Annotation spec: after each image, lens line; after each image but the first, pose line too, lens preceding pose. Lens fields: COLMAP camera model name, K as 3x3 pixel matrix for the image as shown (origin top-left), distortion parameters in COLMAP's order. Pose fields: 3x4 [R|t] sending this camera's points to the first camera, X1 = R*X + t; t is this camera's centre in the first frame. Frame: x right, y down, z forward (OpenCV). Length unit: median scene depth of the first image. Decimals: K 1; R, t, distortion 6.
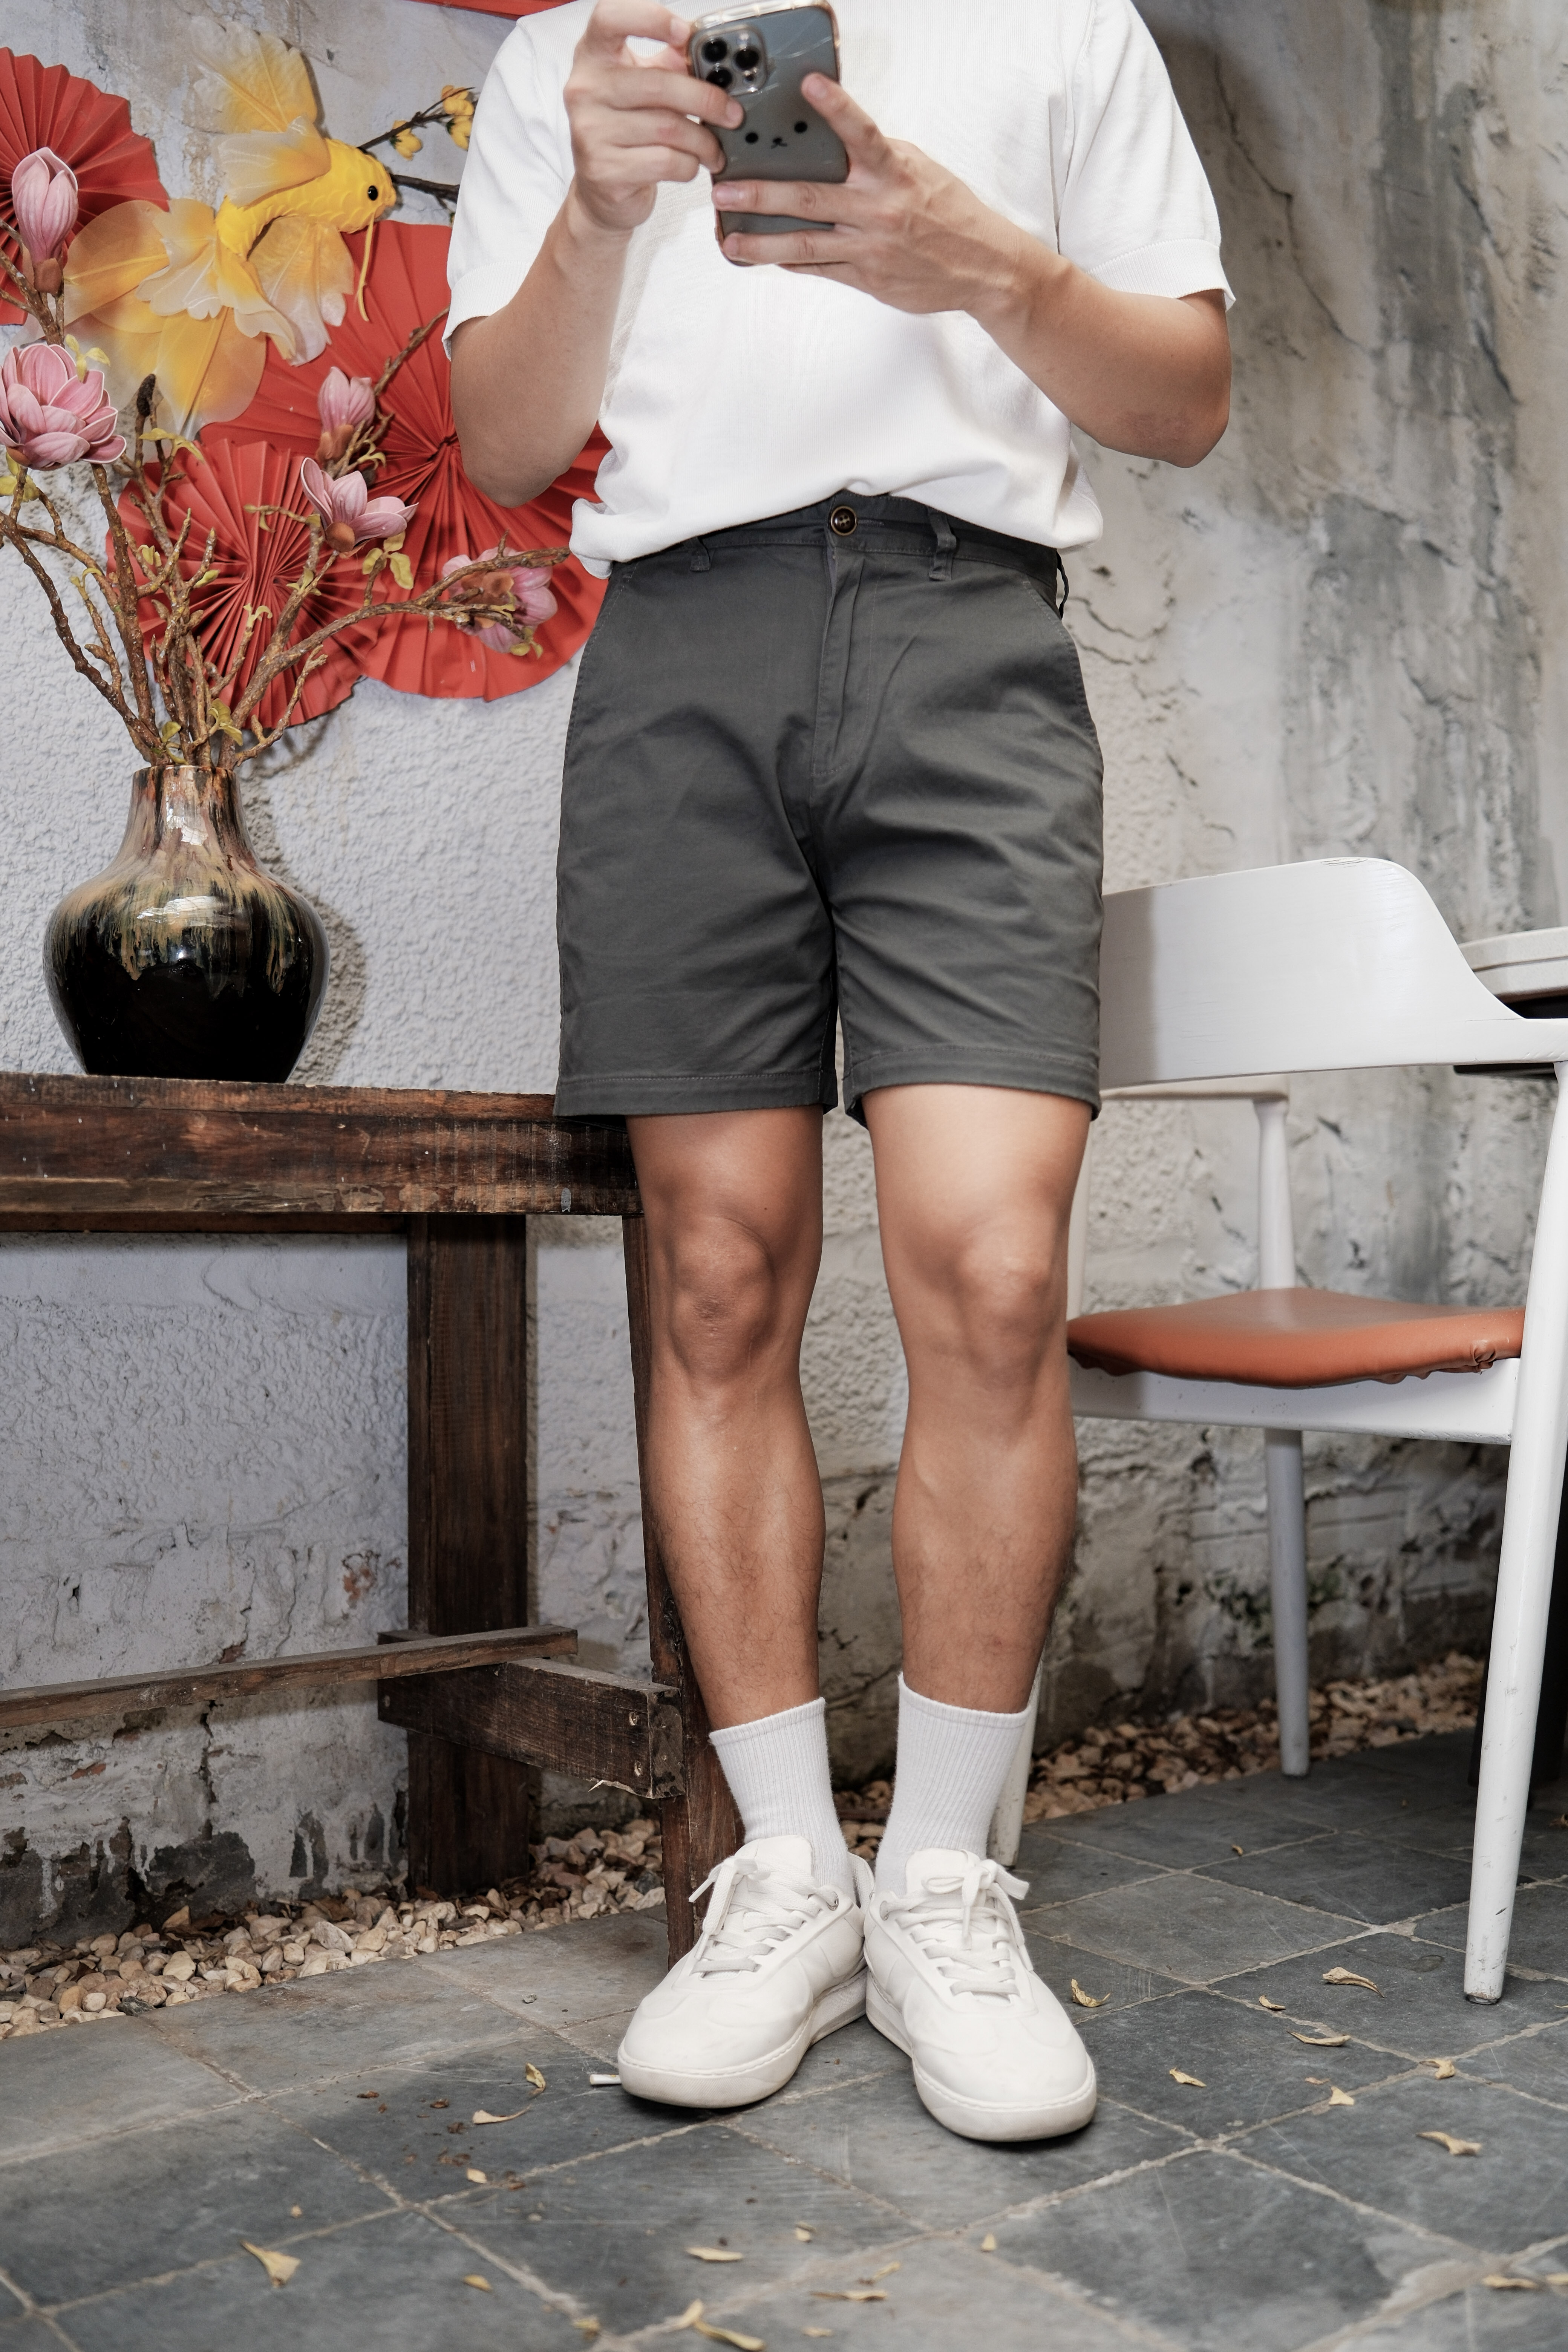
lens RADIAL K [[2363.8, 0, 772.6], [0, 2363.8, 1165.8], [0, 0, 1]] dist [0.005847, 0.020304]
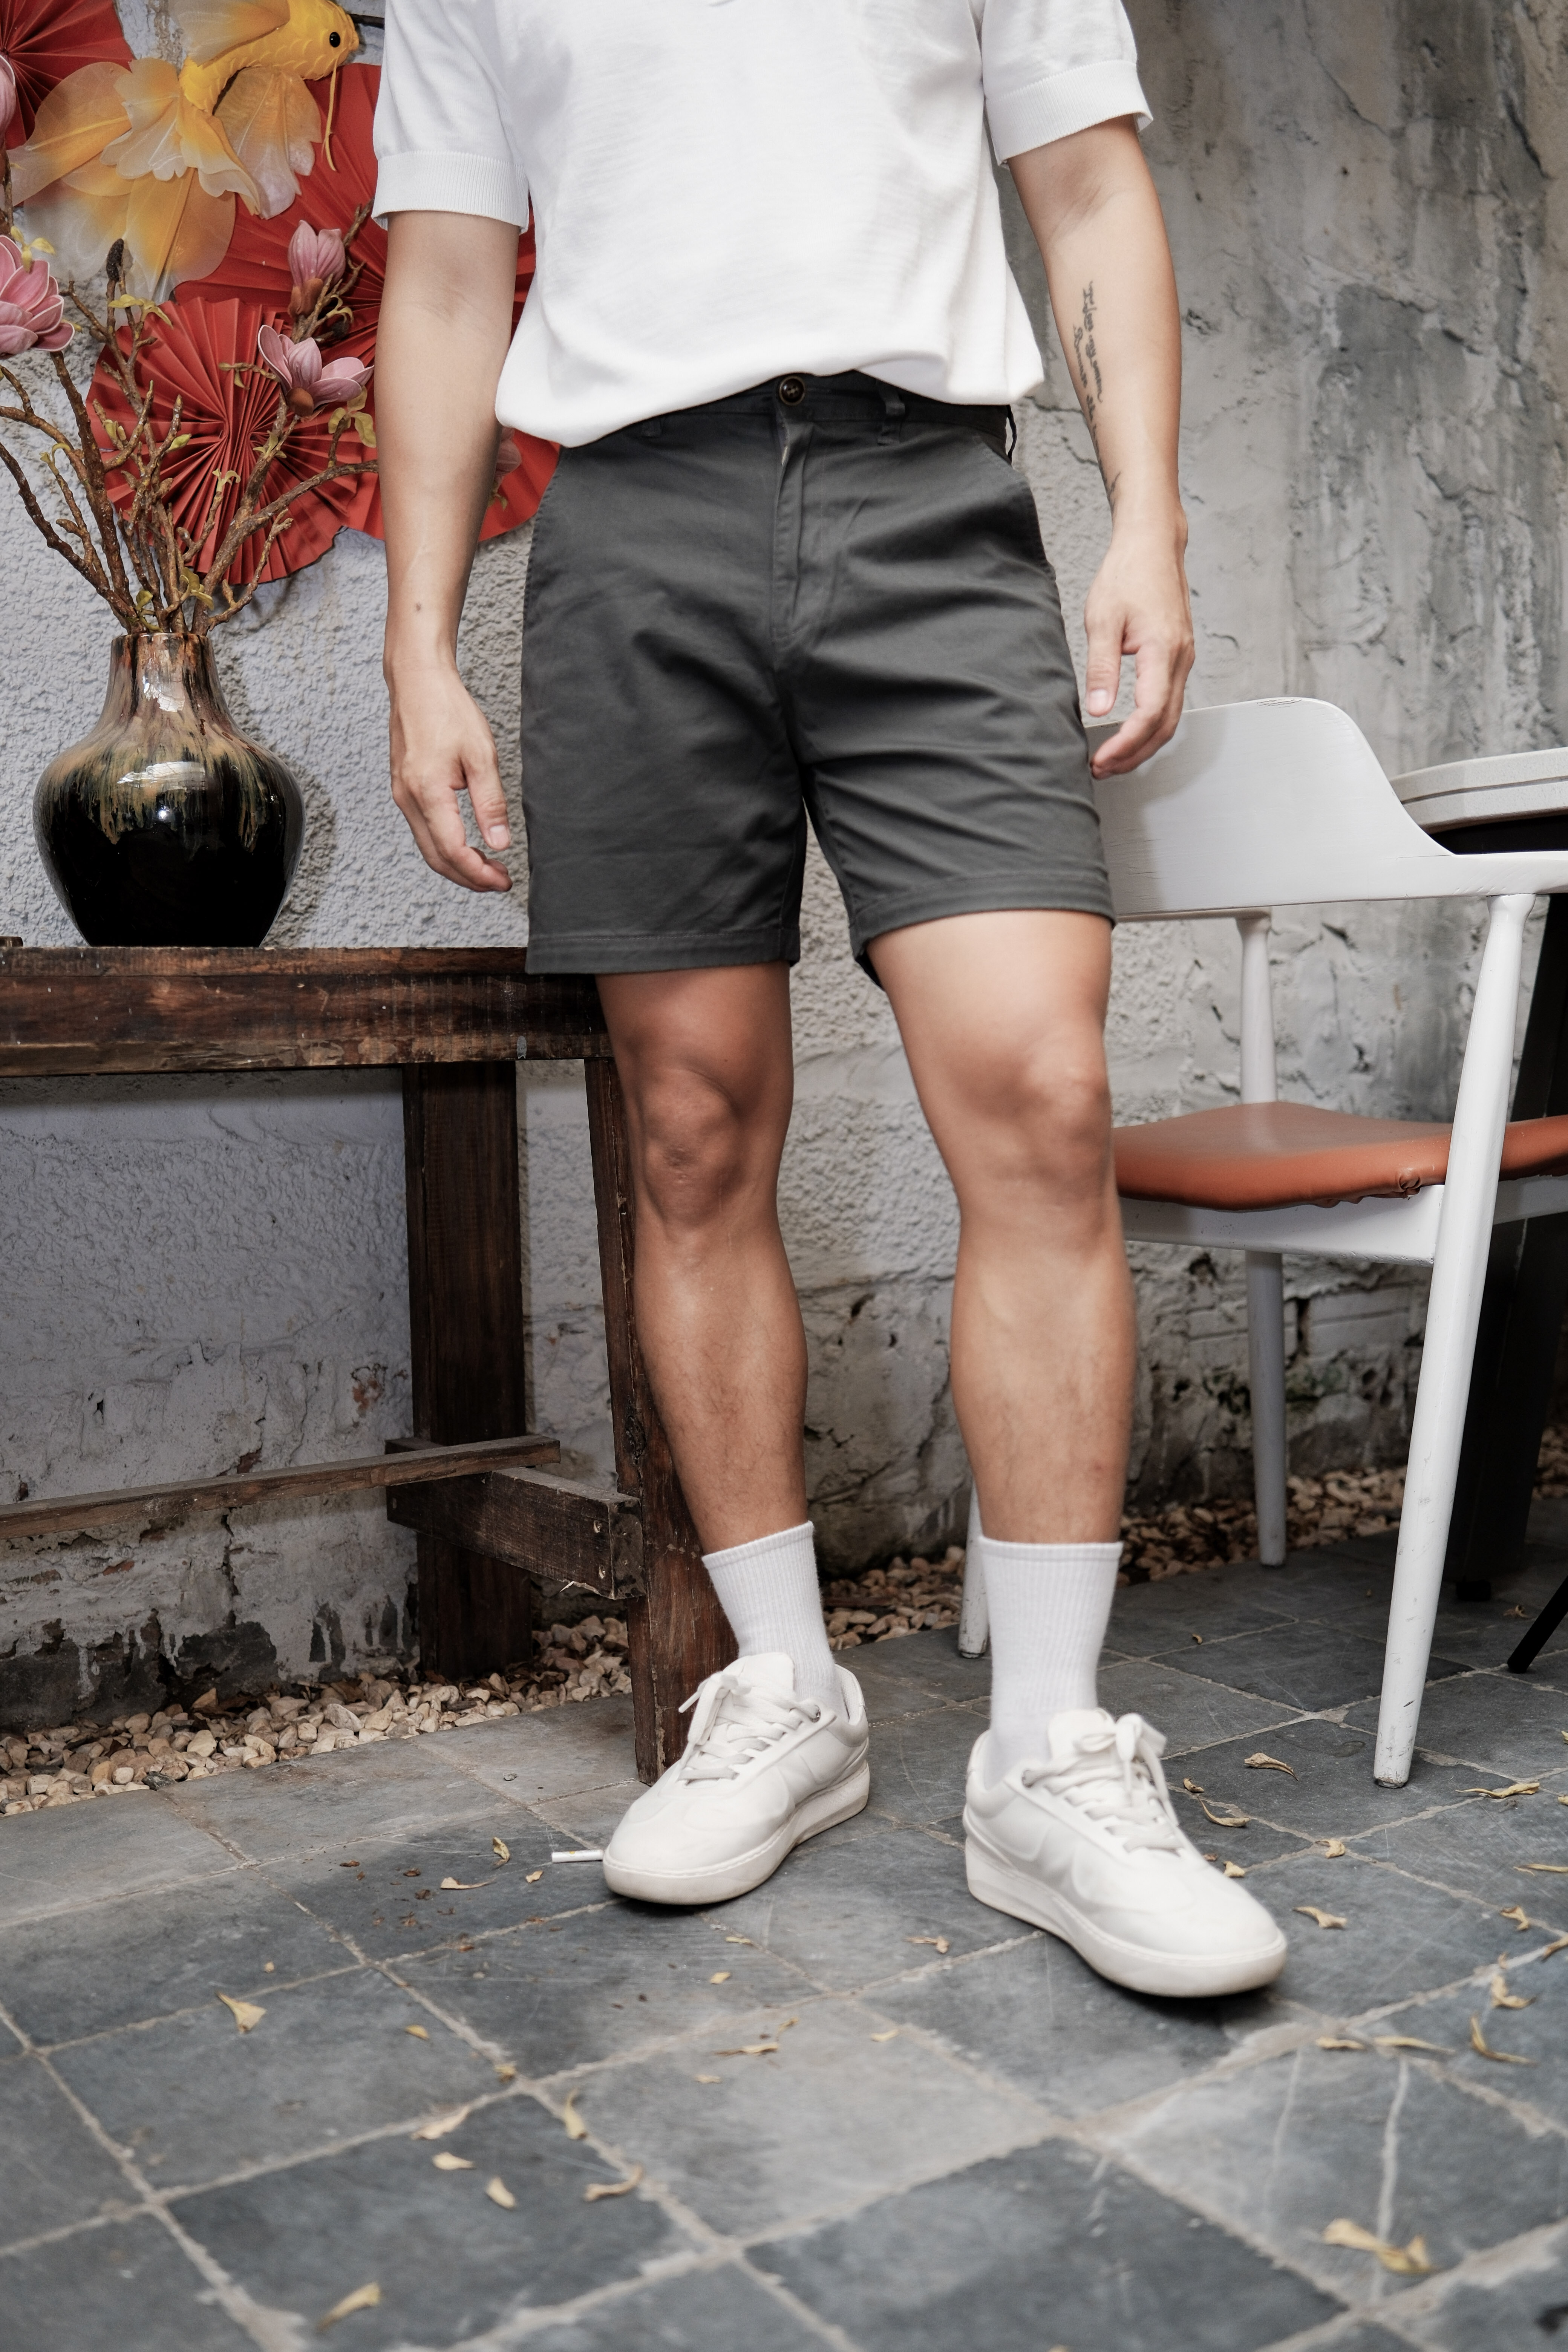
lens RADIAL K [[2377.1, 0, 769.9], [0, 2377.1, 1162.6], [0, 0, 1]] dist [0.003316, 0.021613]
pose [[0.998020, -0.009370, -0.062196, 0.079569], [0.015631, 0.994768, 0.100955, -0.035518], [0.060925, -0.101727, 0.992945, -0.049594]]
